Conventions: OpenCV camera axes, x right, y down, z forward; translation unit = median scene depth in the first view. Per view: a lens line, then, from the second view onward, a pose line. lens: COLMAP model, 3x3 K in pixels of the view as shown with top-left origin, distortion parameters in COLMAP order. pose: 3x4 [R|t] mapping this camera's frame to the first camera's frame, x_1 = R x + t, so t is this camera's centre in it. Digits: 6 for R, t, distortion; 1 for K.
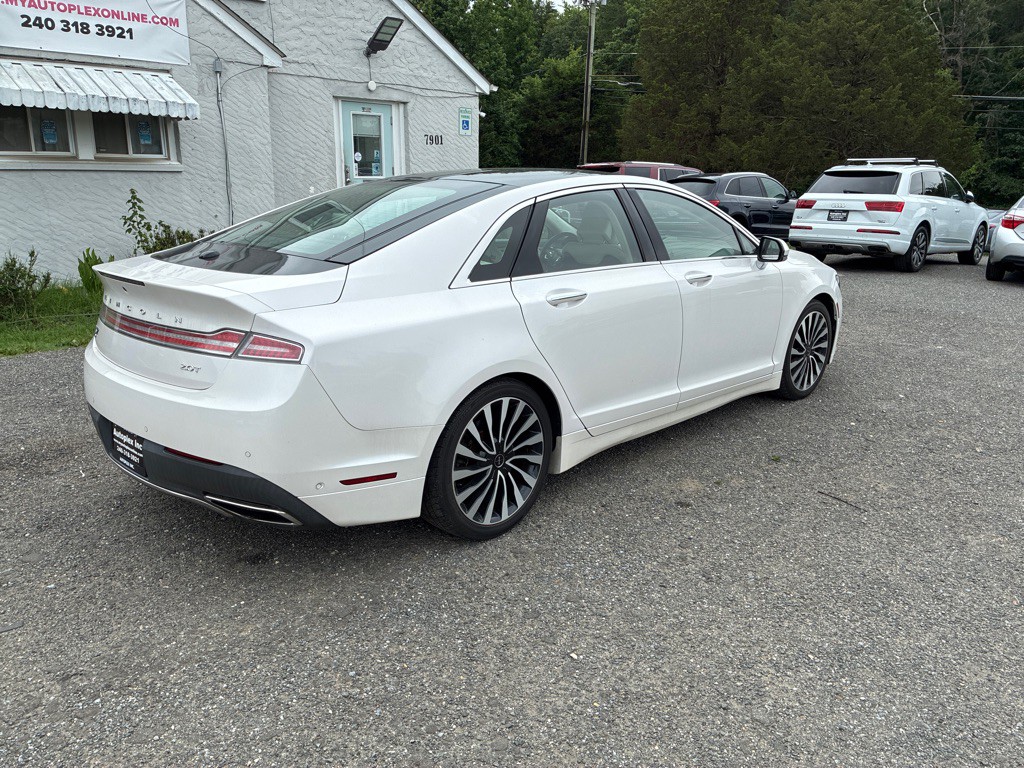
lens RADIAL K [[783.8, 0, 503.7], [0, 783.8, 382.5], [0, 0, 1]] dist [0.064366, -0.096371]
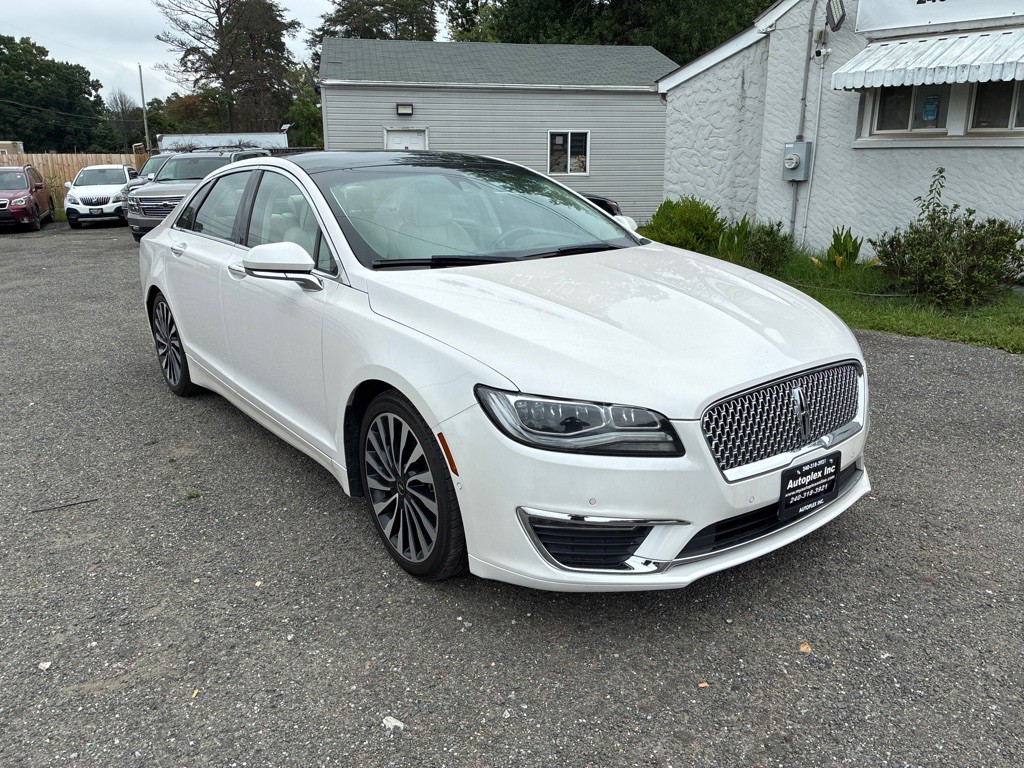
lens RADIAL K [[775.9, 0, 508.5], [0, 775.9, 375.5], [0, 0, 1]] dist [0.080833, -0.103957]
pose [[-0.147406, 0.262166, -0.953698, 0.514770], [-0.240599, 0.925764, 0.291674, -0.168151], [0.959366, 0.272454, -0.073386, 0.656451]]
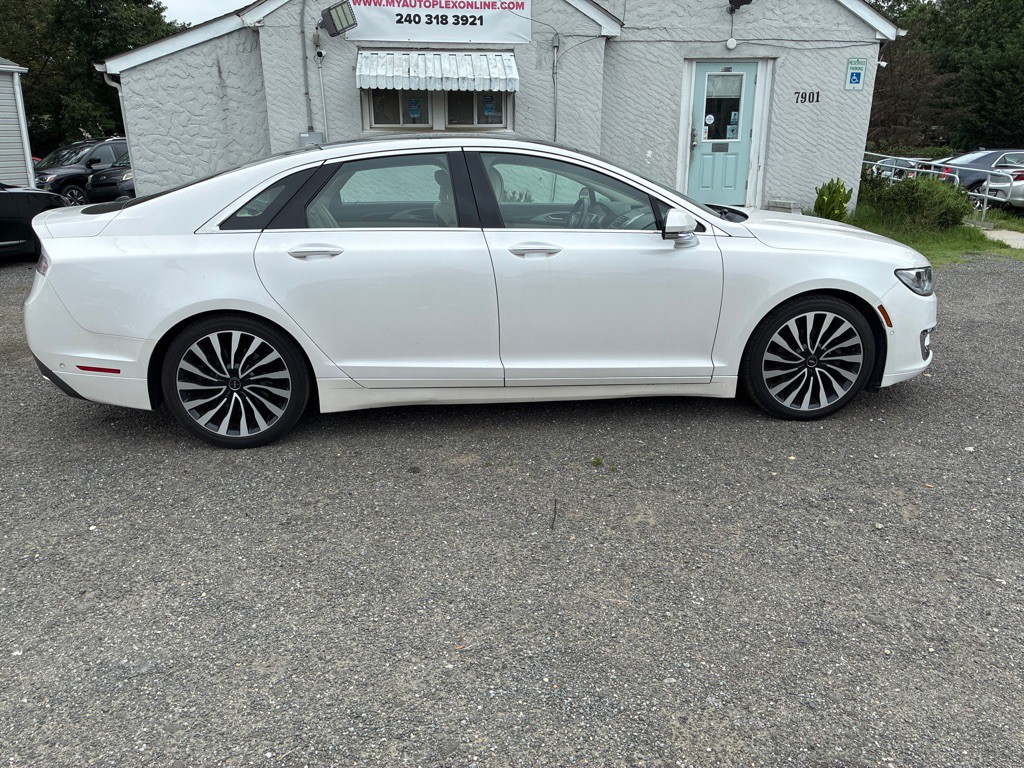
lens RADIAL K [[779.2, 0, 507.5], [0, 779.2, 377.9], [0, 0, 1]] dist [0.072568, -0.100905]
pose [[0.767460, 0.175140, -0.616710, 0.384097], [-0.151767, 0.984250, 0.090654, -0.029341], [0.622874, 0.024023, 0.781953, 0.122919]]
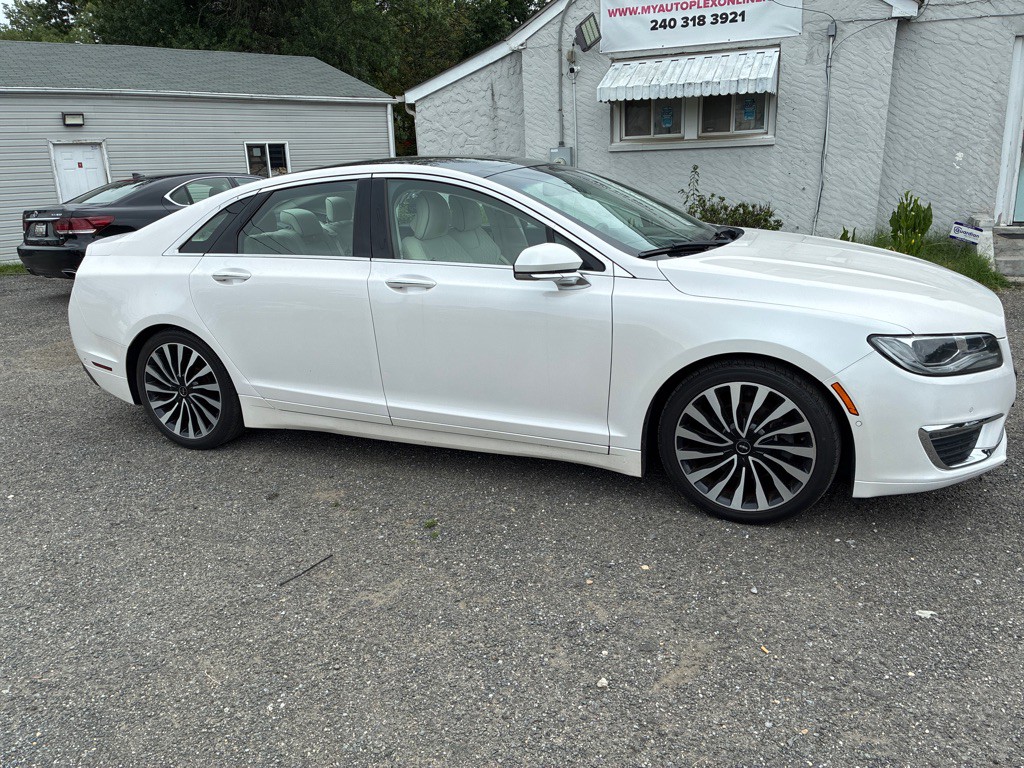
lens RADIAL K [[779.2, 0, 507.5], [0, 779.2, 377.9], [0, 0, 1]] dist [0.072568, -0.100905]
pose [[0.348907, 0.233645, -0.907565, 0.508757], [-0.194962, 0.965332, 0.173565, -0.094763], [0.916653, 0.116382, 0.382363, 0.367518]]
